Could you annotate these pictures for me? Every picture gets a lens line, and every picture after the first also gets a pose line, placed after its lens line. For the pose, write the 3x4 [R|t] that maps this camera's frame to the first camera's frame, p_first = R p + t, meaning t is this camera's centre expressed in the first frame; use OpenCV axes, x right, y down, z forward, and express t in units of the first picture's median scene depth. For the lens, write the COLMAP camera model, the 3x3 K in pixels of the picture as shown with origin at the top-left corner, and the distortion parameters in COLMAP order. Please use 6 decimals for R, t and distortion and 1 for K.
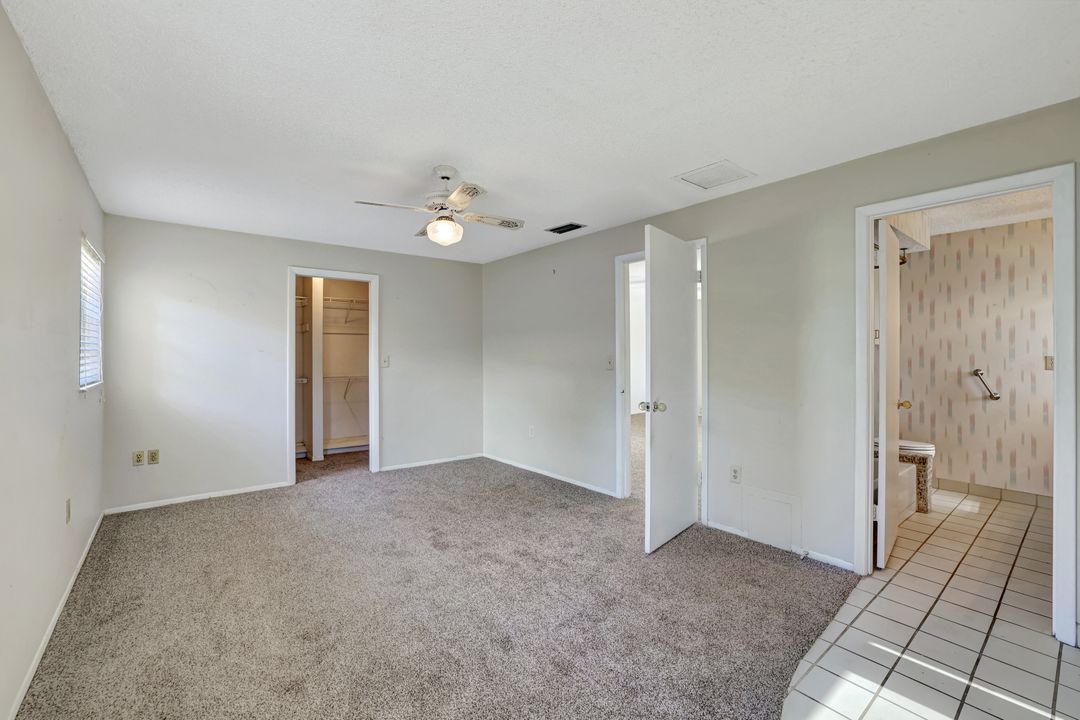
lens RADIAL K [[466.9, 0, 532.6], [0, 466.9, 354.7], [0, 0, 1]] dist [-0.045162, 0.016506]
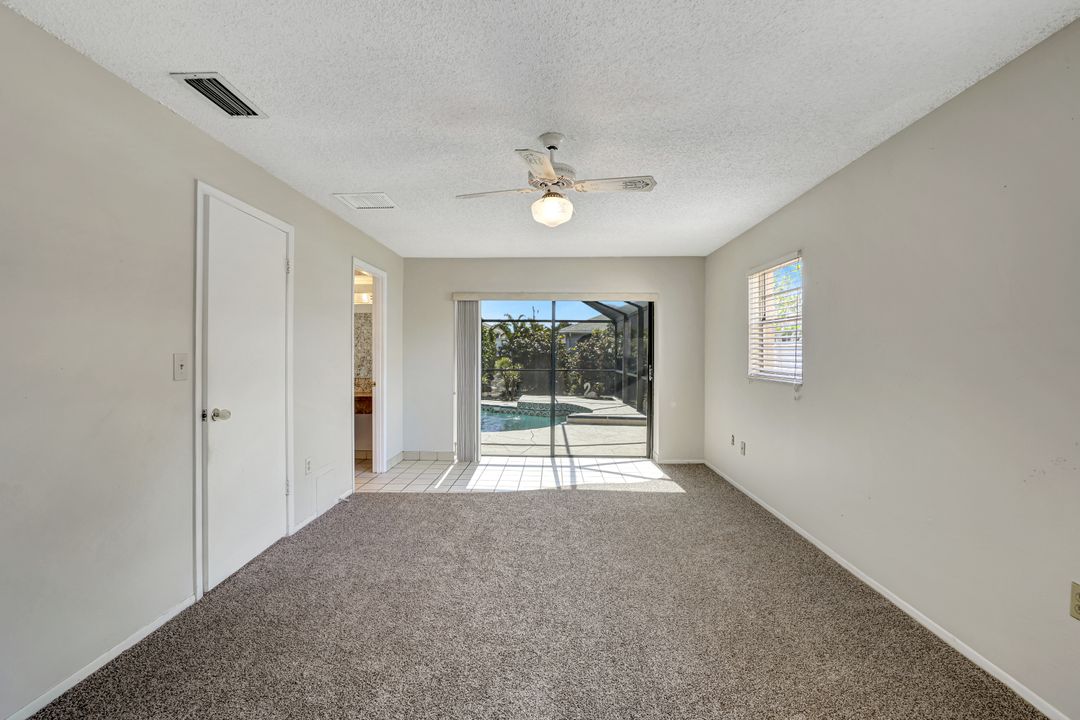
lens RADIAL K [[466.9, 0, 532.6], [0, 466.9, 354.7], [0, 0, 1]] dist [-0.045162, 0.016506]
pose [[-0.759231, -0.004005, 0.650809, -0.784959], [-0.005899, 0.999982, -0.000728, 0.002491], [-0.650795, -0.004392, -0.759241, 1.806374]]
